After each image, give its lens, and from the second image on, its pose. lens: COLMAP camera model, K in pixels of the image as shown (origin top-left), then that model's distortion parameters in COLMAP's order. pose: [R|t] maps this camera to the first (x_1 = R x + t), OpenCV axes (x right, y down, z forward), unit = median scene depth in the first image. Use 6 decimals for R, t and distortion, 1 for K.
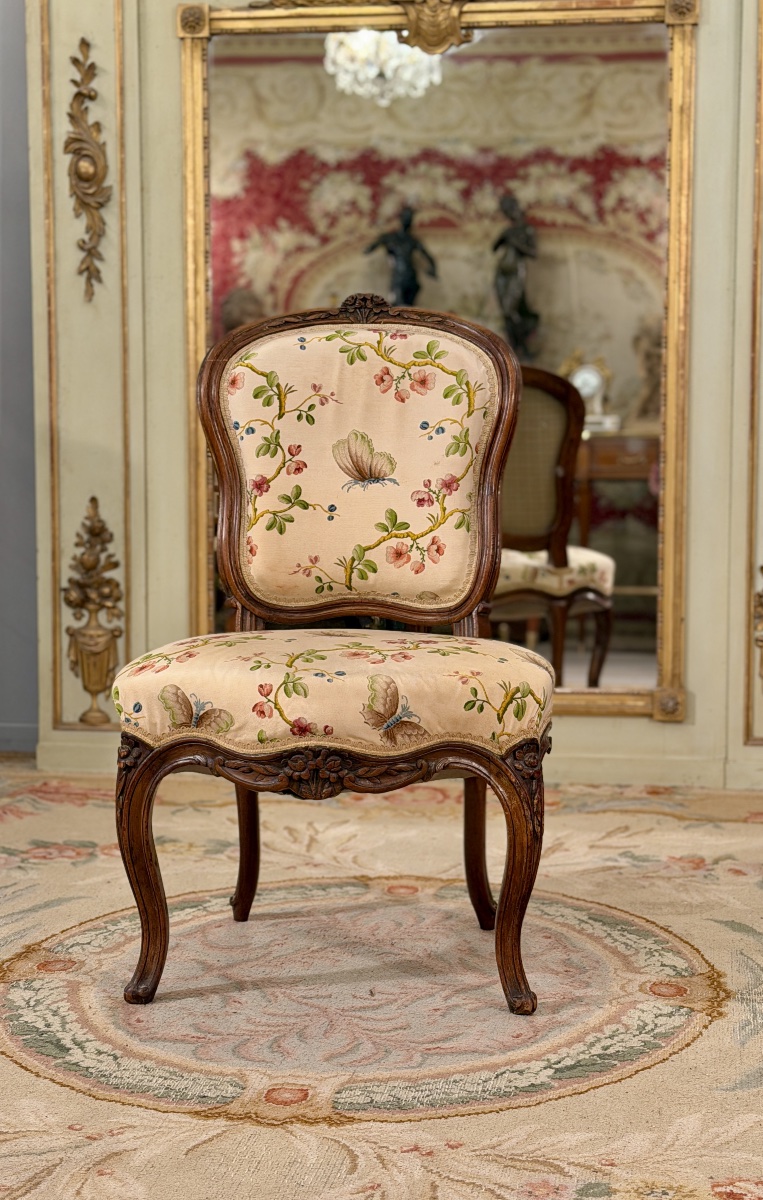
lens RADIAL K [[1947.2, 0, 418.7], [0, 1947.2, 600.7], [0, 0, 1]] dist [0.165140, -0.187855]
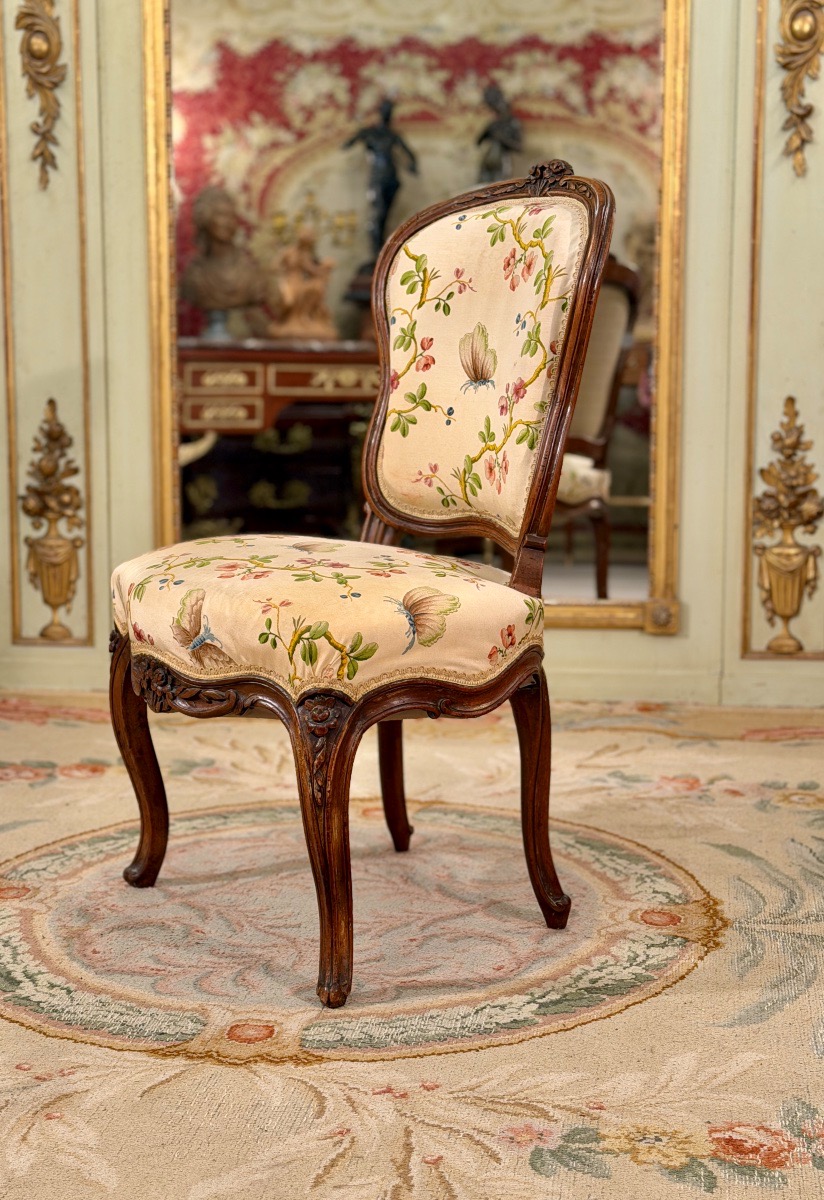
lens RADIAL K [[1984.4, 0, 375.7], [0, 1984.4, 595.9], [0, 0, 1]] dist [0.159613, -0.144886]
pose [[0.999898, -0.003382, -0.013877, 0.005251], [0.003931, 0.999203, 0.039722, 0.006673], [0.013731, -0.039772, 0.999114, 0.055437]]
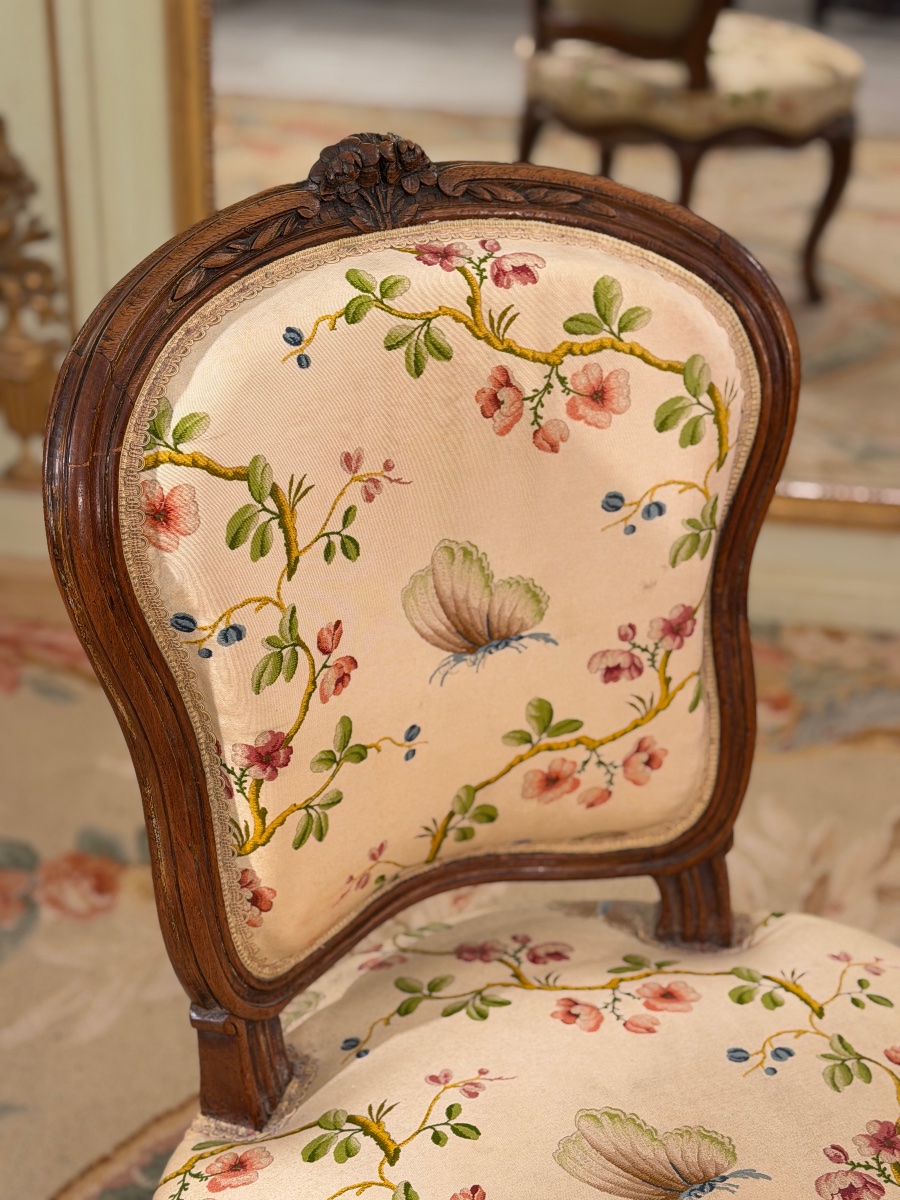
lens RADIAL K [[1892.9, 0, 450.0], [0, 1892.9, 600.0], [0, 0, 1]] dist [0.132413, -0.022275]
pose [[0.999060, 0.022636, 0.036967, -0.084452], [-0.036614, 0.897179, 0.440147, -0.267417], [-0.023203, -0.441086, 0.897165, 0.687790]]
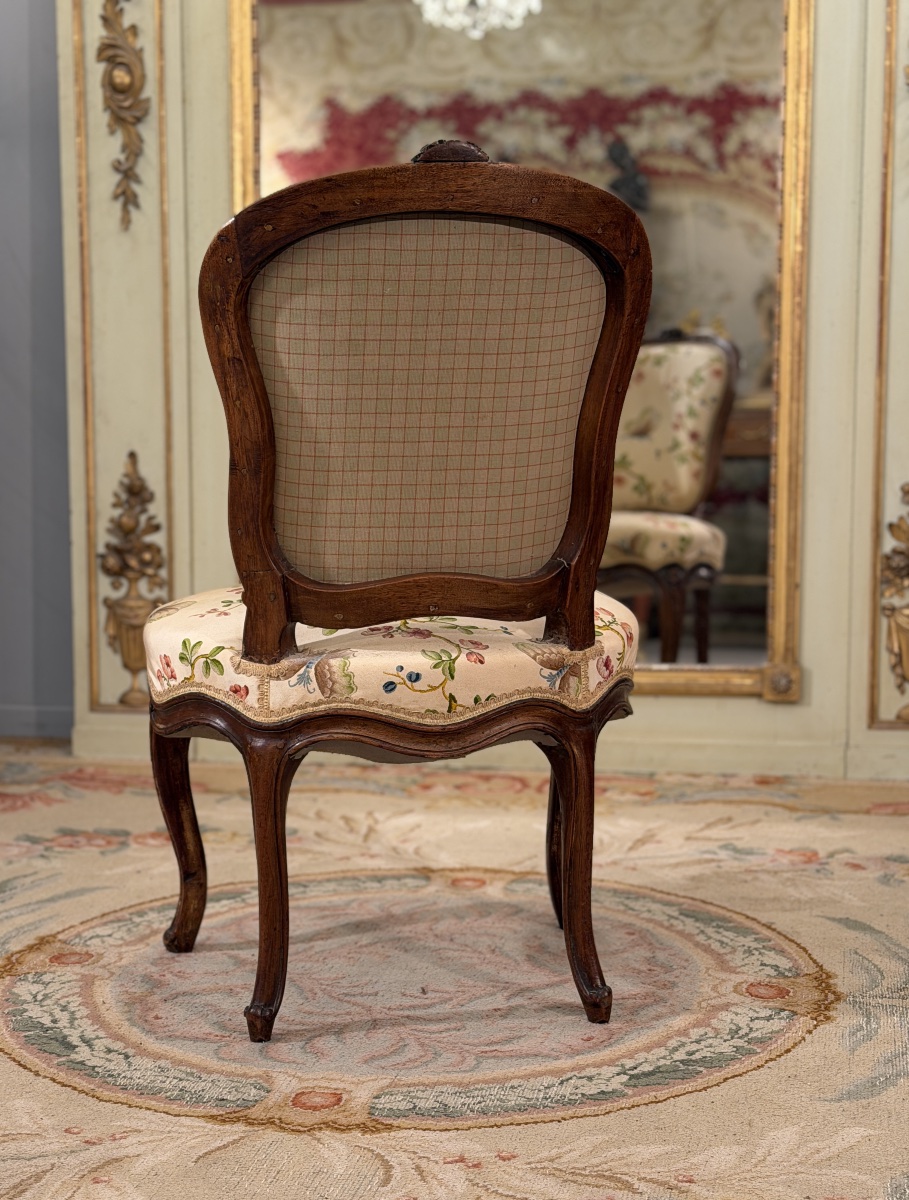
lens RADIAL K [[2098.5, 0, 405.9], [0, 2098.5, 668.4], [0, 0, 1]] dist [0.167120, -0.210450]
pose [[0.998229, 0.000062, -0.059495, 0.024368], [0.001443, 0.999680, 0.025253, 0.033604], [0.059477, -0.025295, 0.997909, 0.068448]]
